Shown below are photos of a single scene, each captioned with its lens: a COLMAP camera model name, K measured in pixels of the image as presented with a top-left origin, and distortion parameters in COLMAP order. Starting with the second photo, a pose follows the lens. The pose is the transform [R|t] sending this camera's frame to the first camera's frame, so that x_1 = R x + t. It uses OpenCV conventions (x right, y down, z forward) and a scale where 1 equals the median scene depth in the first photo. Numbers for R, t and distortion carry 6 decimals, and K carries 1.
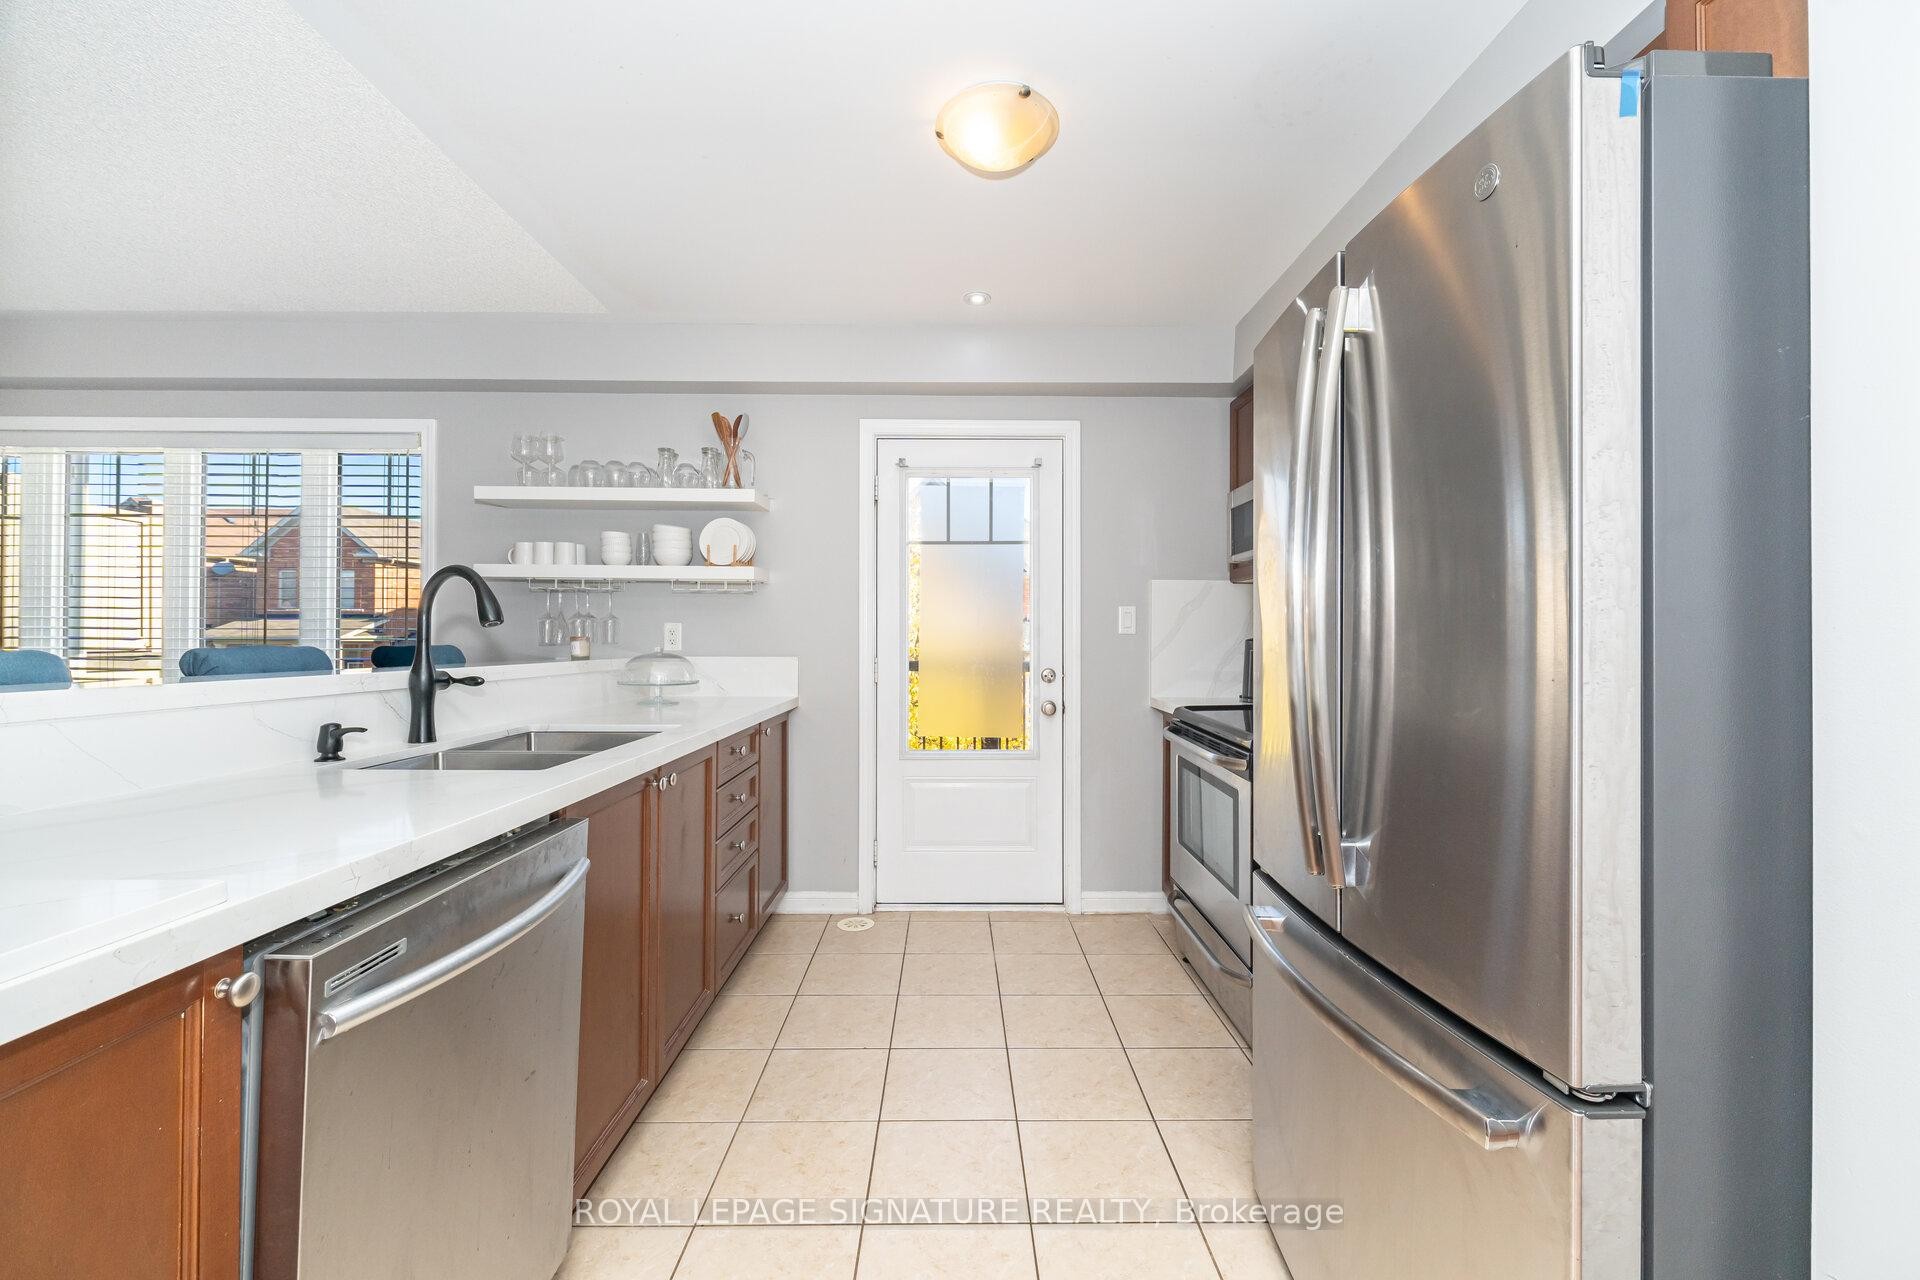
lens RADIAL K [[774.4, 0, 940.7], [0, 774.4, 639.9], [0, 0, 1]] dist [0.004117, -0.003065]
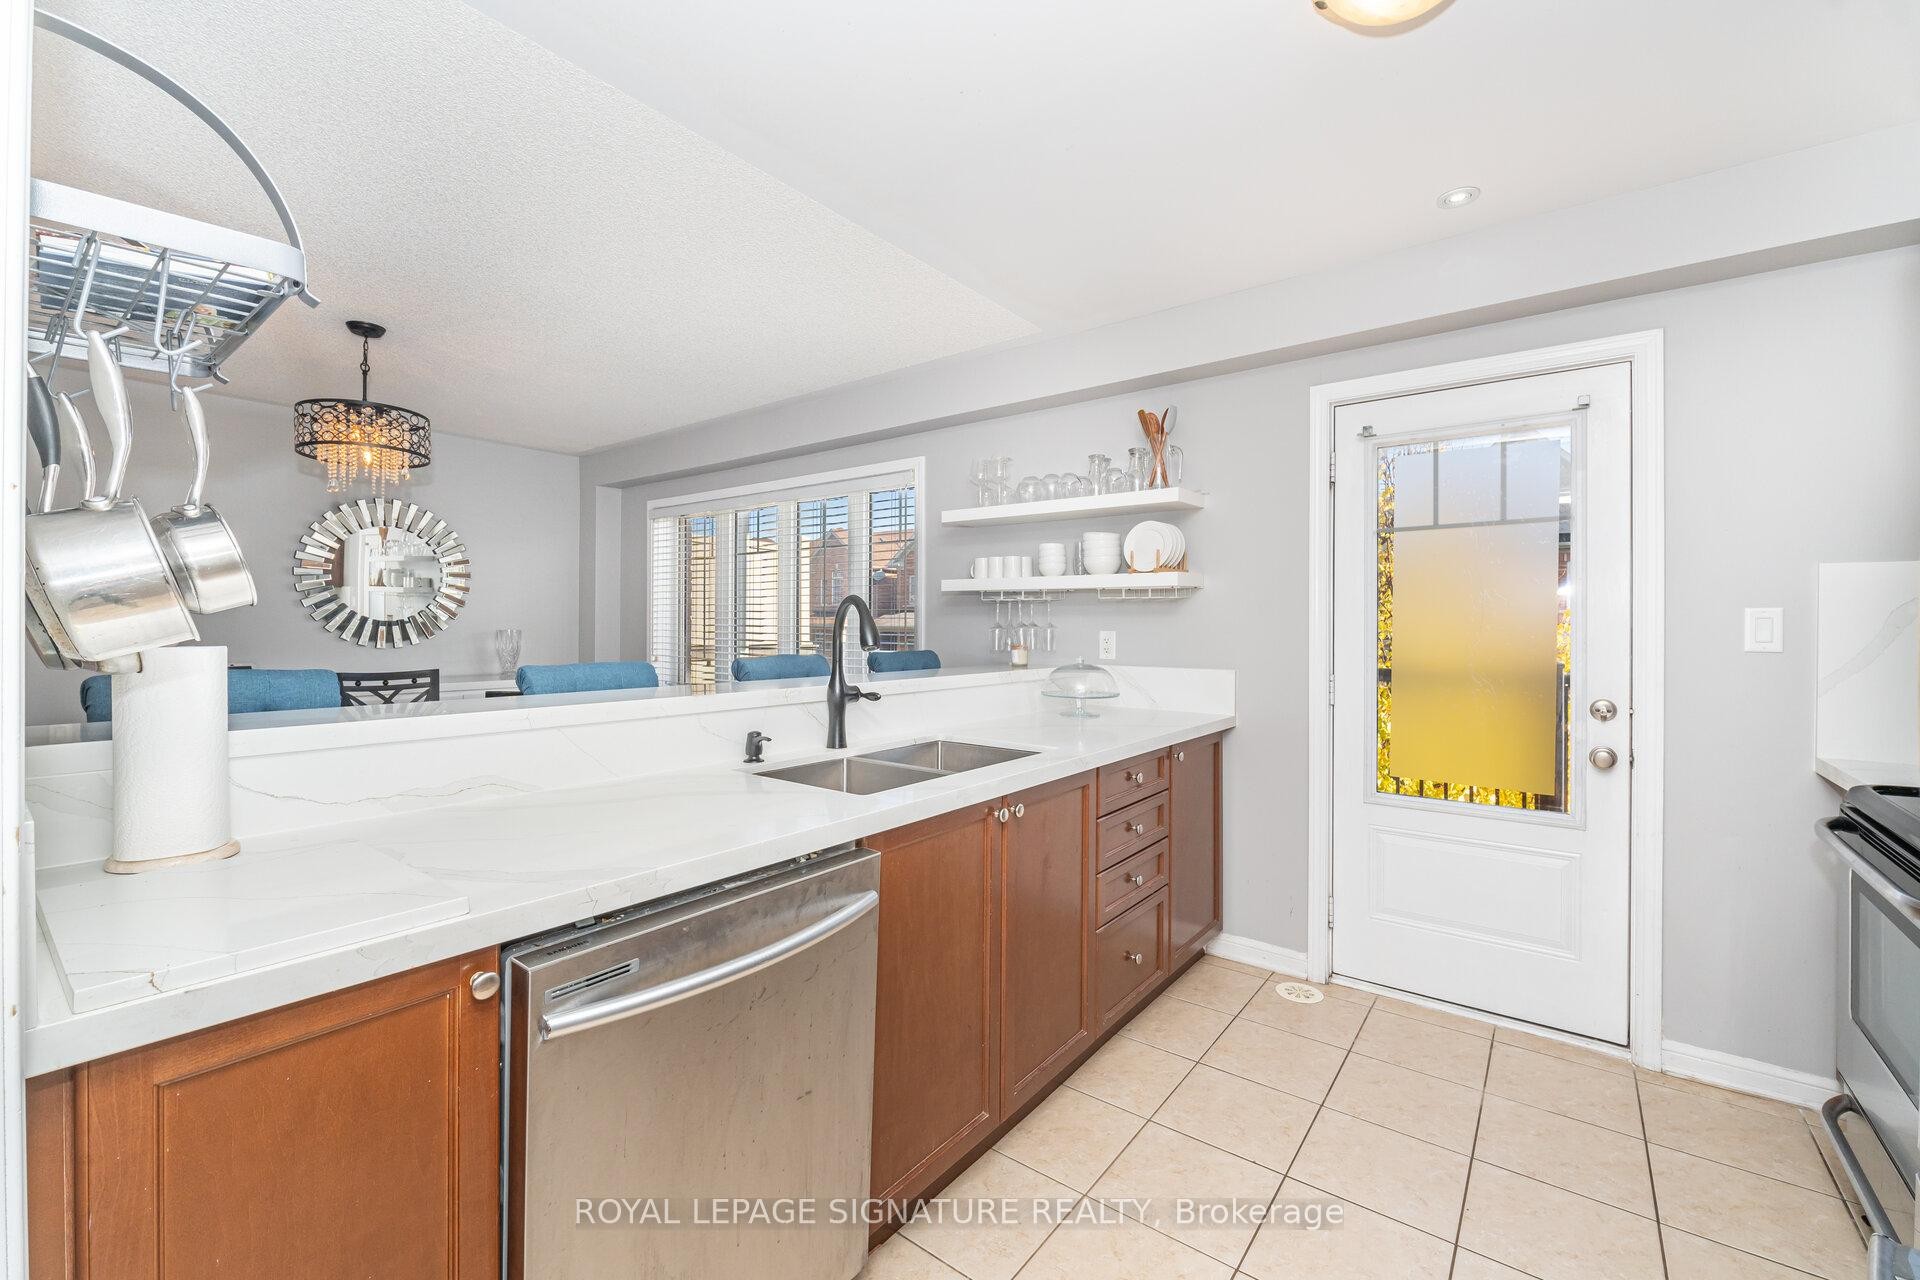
lens RADIAL K [[774.4, 0, 969.4], [0, 774.4, 629.8], [0, 0, 1]] dist [0.004117, -0.003065]
pose [[0.797550, 0.002207, -0.603249, 0.112945], [0.000375, 0.999991, 0.004154, -0.029433], [0.603253, -0.003539, 0.797542, 0.118948]]
